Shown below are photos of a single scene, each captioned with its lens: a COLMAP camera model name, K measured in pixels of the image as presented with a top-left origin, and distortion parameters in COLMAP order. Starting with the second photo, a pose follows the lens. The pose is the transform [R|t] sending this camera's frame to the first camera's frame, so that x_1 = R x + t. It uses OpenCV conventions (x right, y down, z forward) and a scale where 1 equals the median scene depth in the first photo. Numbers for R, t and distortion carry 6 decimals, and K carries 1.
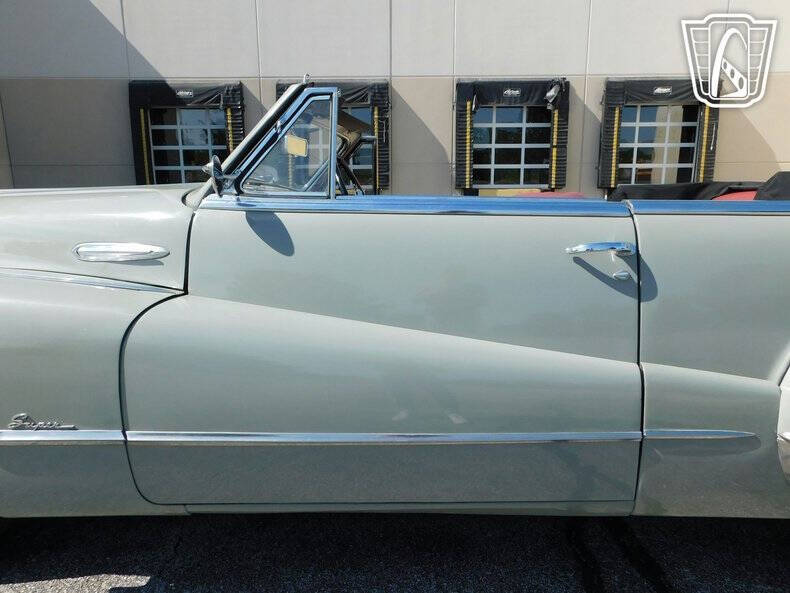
lens RADIAL K [[596.3, 0, 395.0], [0, 596.3, 296.5], [0, 0, 1]] dist [-0.003950, 0.006334]
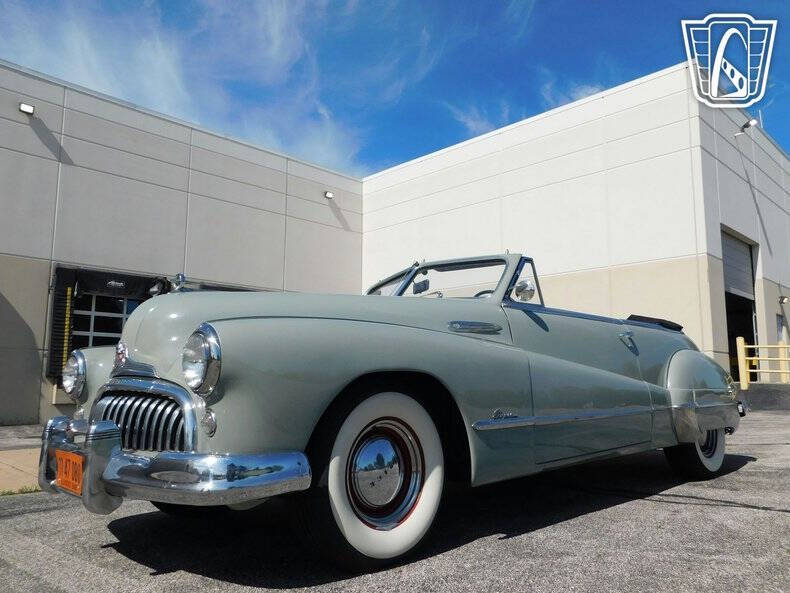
lens RADIAL K [[596.3, 0, 395.0], [0, 596.3, 296.5], [0, 0, 1]] dist [-0.003950, 0.006334]
pose [[0.700427, 0.105639, 0.705863, -0.186295], [0.140092, 0.949398, -0.281099, 0.032315], [-0.699841, 0.295775, 0.650185, 0.007412]]
